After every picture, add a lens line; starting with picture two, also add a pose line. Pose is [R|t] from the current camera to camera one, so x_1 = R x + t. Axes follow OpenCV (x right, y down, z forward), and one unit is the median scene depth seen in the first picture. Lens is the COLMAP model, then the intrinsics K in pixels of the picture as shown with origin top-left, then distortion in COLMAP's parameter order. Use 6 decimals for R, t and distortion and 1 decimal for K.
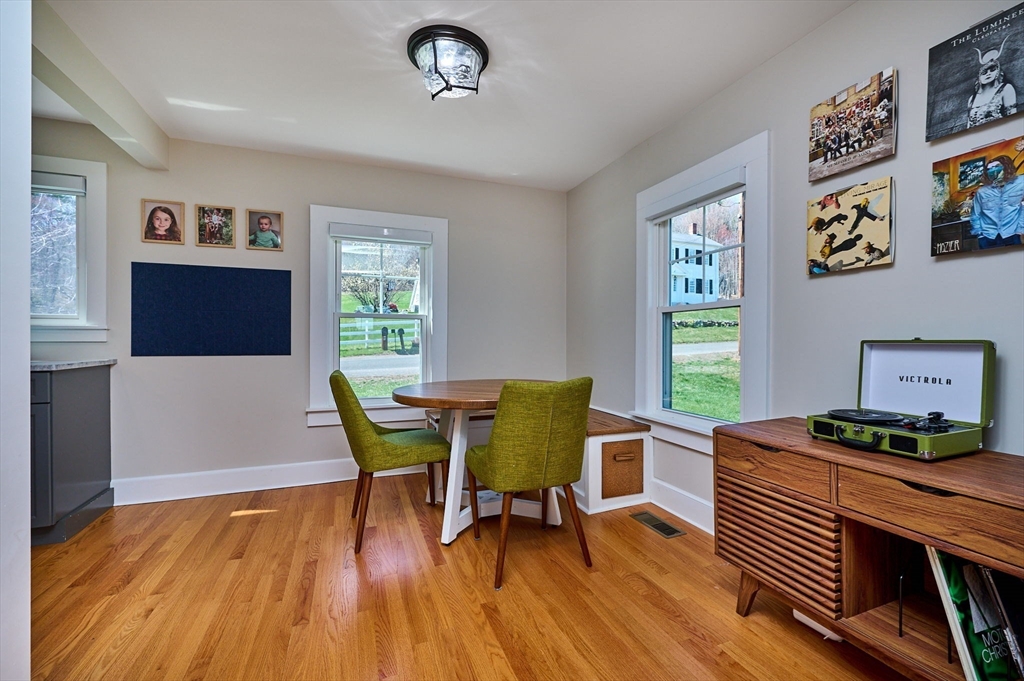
lens RADIAL K [[440.3, 0, 522.2], [0, 440.3, 346.7], [0, 0, 1]] dist [0.004490, 0.000183]
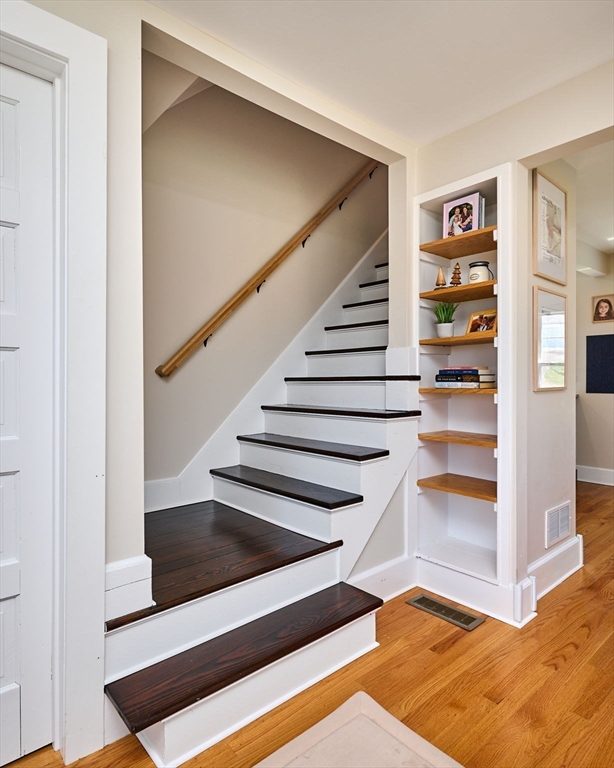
lens RADIAL K [[457.6, 0, 308.9], [0, 457.6, 382.5], [0, 0, 1]] dist [-0.003117, -0.000041]
pose [[0.334215, -0.000538, -0.942497, 0.379097], [-0.004677, 0.999987, -0.002230, -0.008562], [0.942485, 0.005154, 0.334208, -0.546283]]
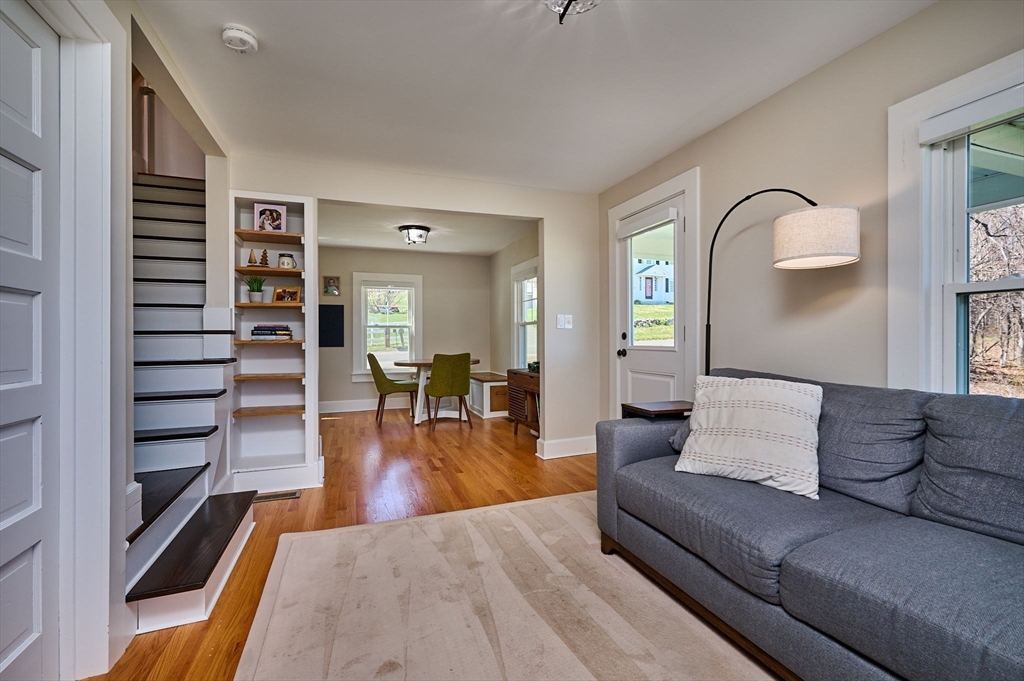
lens RADIAL K [[440.3, 0, 505.5], [0, 440.3, 339.0], [0, 0, 1]] dist [0.004490, 0.000183]
pose [[0.999236, -0.007953, -0.038272, 0.327461], [0.007494, 0.999898, -0.012121, 0.014287], [0.038364, 0.011825, 0.999194, -1.107656]]
